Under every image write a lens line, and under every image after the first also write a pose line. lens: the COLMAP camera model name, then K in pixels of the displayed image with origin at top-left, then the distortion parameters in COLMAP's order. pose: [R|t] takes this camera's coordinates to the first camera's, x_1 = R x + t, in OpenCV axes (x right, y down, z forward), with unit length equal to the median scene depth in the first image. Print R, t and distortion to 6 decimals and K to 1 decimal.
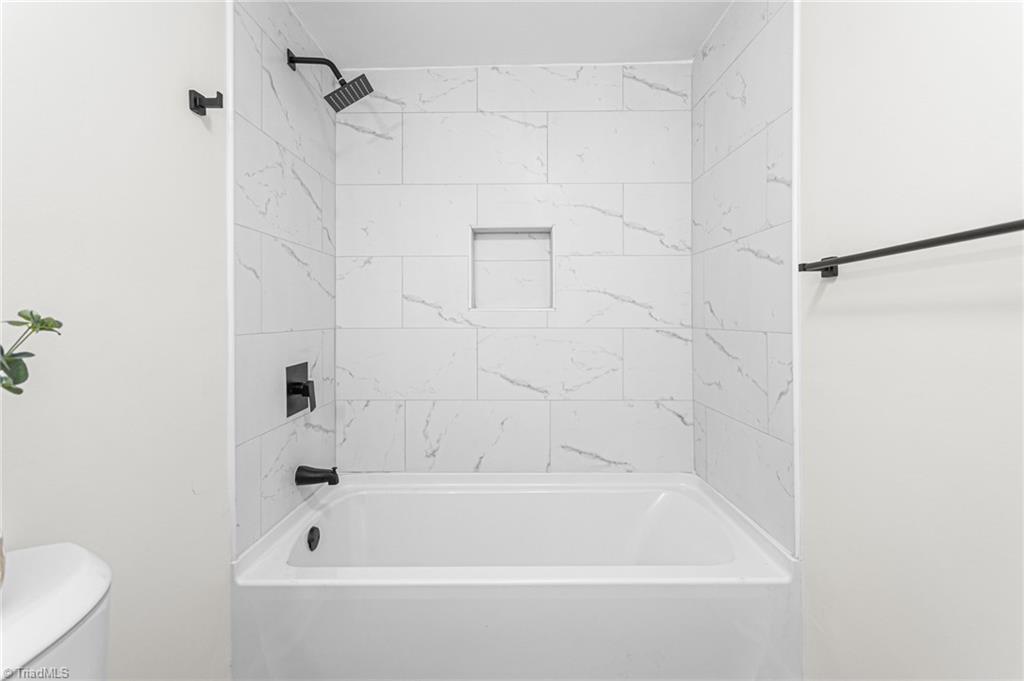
lens RADIAL K [[482.5, 0, 508.6], [0, 482.5, 318.8], [0, 0, 1]] dist [-0.002446, 0.002296]
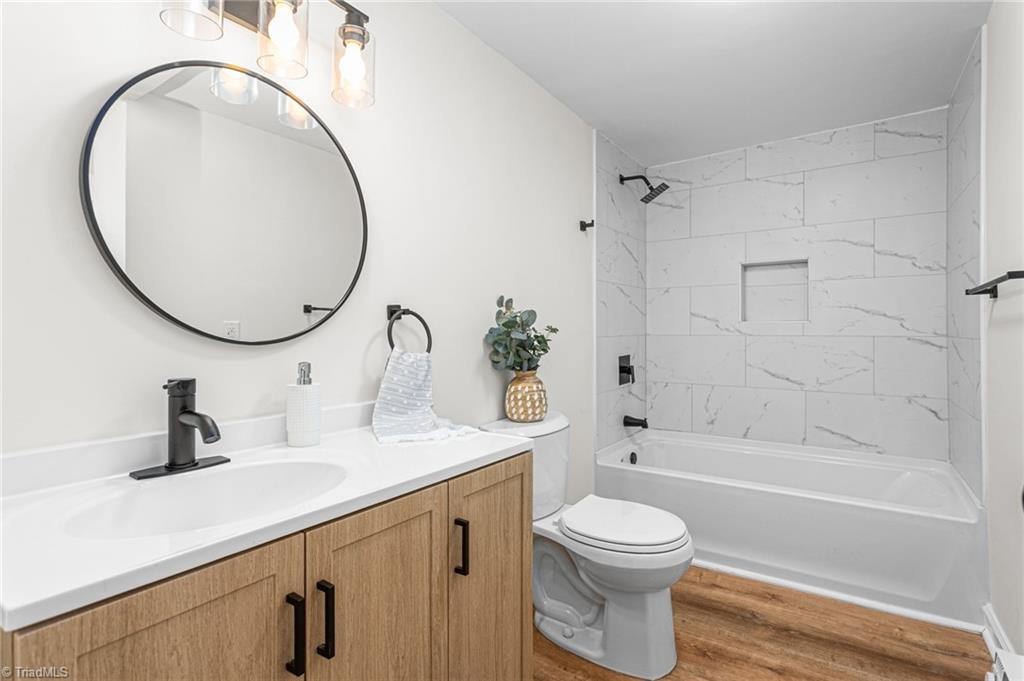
lens RADIAL K [[482.5, 0, 511.9], [0, 482.5, 331.6], [0, 0, 1]] dist [-0.002446, 0.002296]
pose [[0.820133, 0.002235, -0.572169, 0.183648], [-0.000231, 0.999994, 0.003574, 0.003206], [0.572173, -0.002799, 0.820128, -0.543304]]
